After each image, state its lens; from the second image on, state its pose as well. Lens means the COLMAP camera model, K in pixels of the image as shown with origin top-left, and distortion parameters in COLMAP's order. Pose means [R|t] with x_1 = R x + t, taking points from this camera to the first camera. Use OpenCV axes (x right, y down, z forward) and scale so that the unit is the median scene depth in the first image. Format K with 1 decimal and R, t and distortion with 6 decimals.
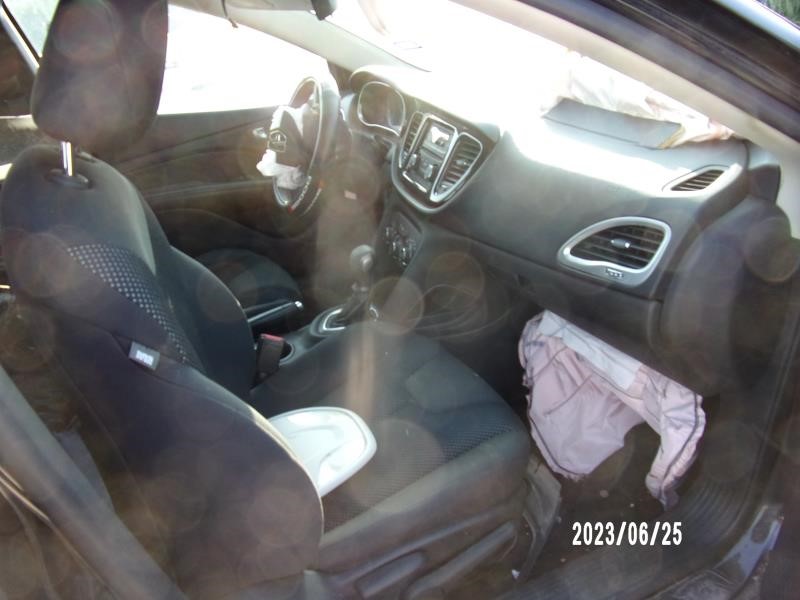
lens RADIAL K [[580.0, 0, 396.5], [0, 580.0, 303.5], [0, 0, 1]] dist [-0.027802, -0.004874]
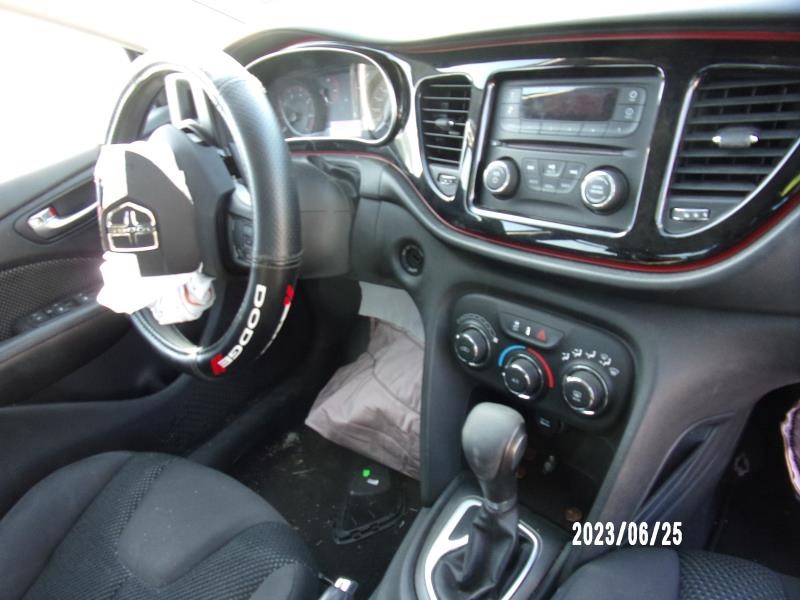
lens RADIAL K [[580.0, 0, 396.5], [0, 580.0, 303.5], [0, 0, 1]] dist [-0.027802, -0.004874]
pose [[0.875002, -0.356332, 0.327717, -0.193470], [0.354435, 0.932625, 0.067720, -0.192256], [-0.329768, 0.056900, 0.942346, 0.561301]]
